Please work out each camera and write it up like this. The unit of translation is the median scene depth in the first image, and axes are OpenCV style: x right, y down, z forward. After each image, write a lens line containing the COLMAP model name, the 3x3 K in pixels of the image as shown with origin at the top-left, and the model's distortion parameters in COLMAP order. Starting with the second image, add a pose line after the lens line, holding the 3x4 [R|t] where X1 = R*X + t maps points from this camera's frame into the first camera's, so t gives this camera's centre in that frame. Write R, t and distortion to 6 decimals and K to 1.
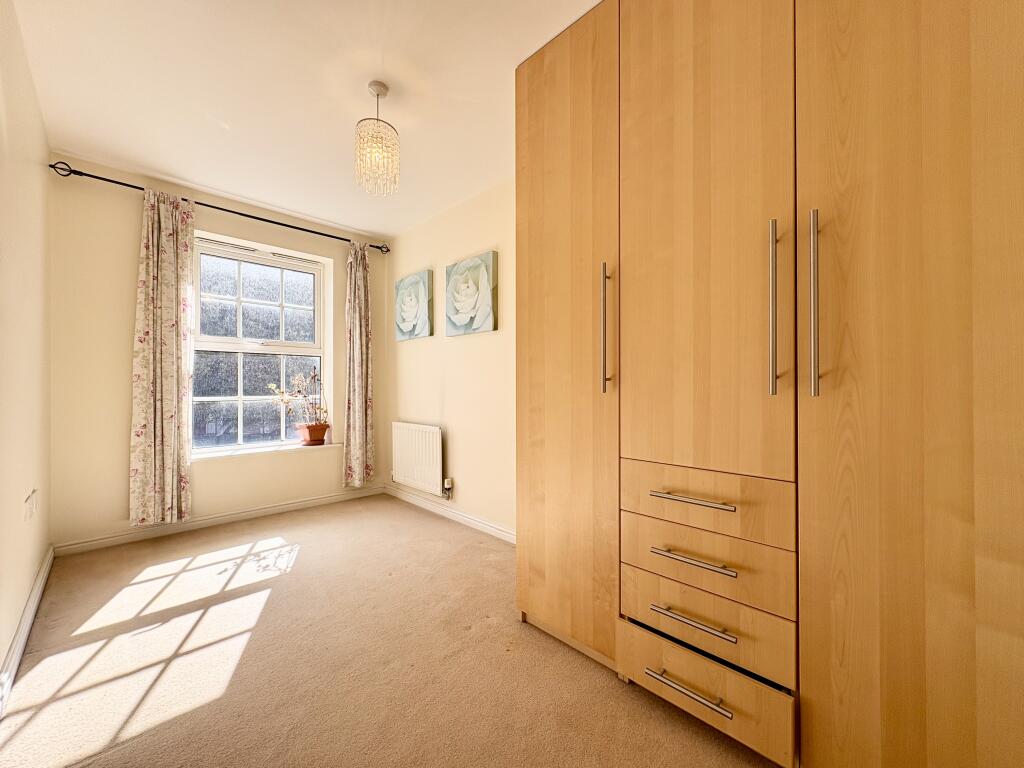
lens RADIAL K [[409.3, 0, 512.0], [0, 409.3, 384.0], [0, 0, 1]] dist [0.000890, 0.000146]
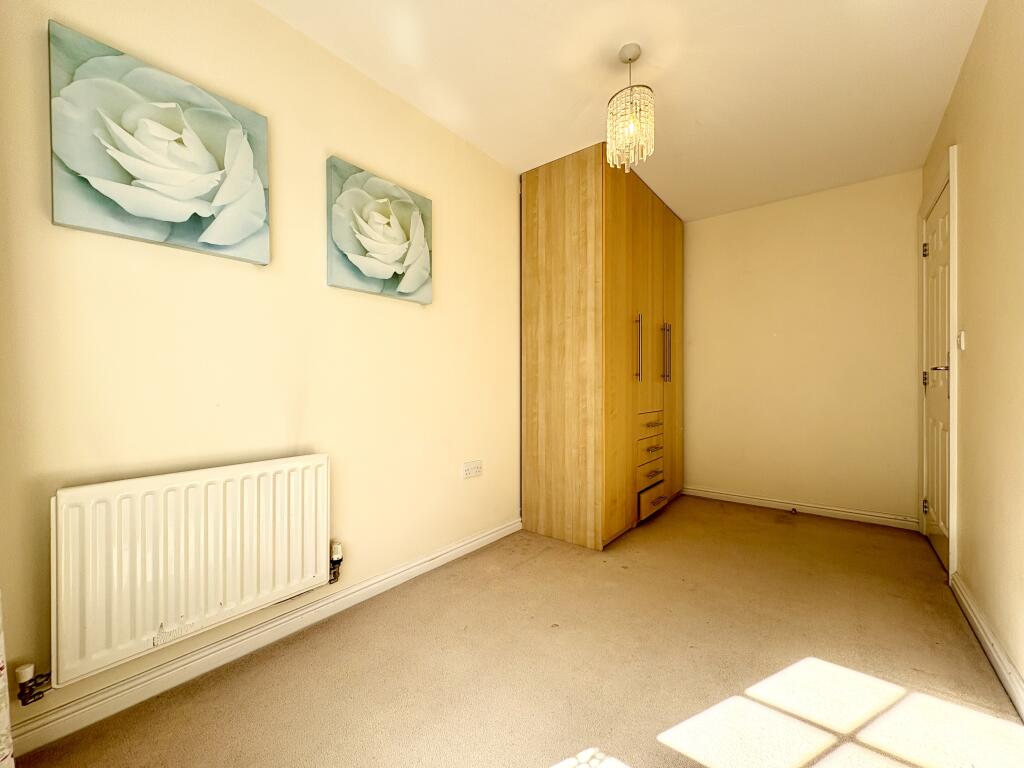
lens RADIAL K [[409.3, 0, 512.0], [0, 409.3, 384.0], [0, 0, 1]] dist [0.000890, 0.000146]
pose [[-0.125393, -0.002284, 0.992105, -0.755747], [-0.002638, 0.999995, 0.001969, 0.015628], [-0.992104, -0.002370, -0.125398, 0.858503]]
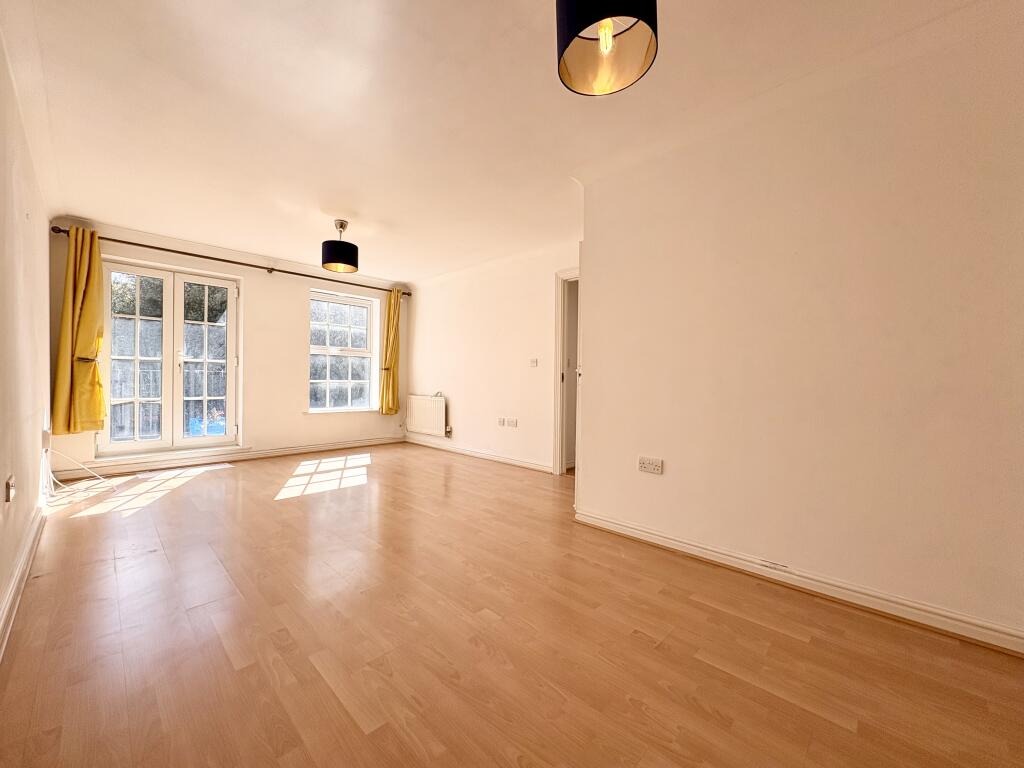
lens RADIAL K [[409.3, 0, 512.0], [0, 409.3, 384.0], [0, 0, 1]] dist [0.000890, 0.000146]
pose [[0.997855, 0.020843, 0.062056, 0.011512], [-0.021964, 0.999607, 0.017423, -0.001405], [-0.061668, -0.018749, 0.997921, -0.820719]]
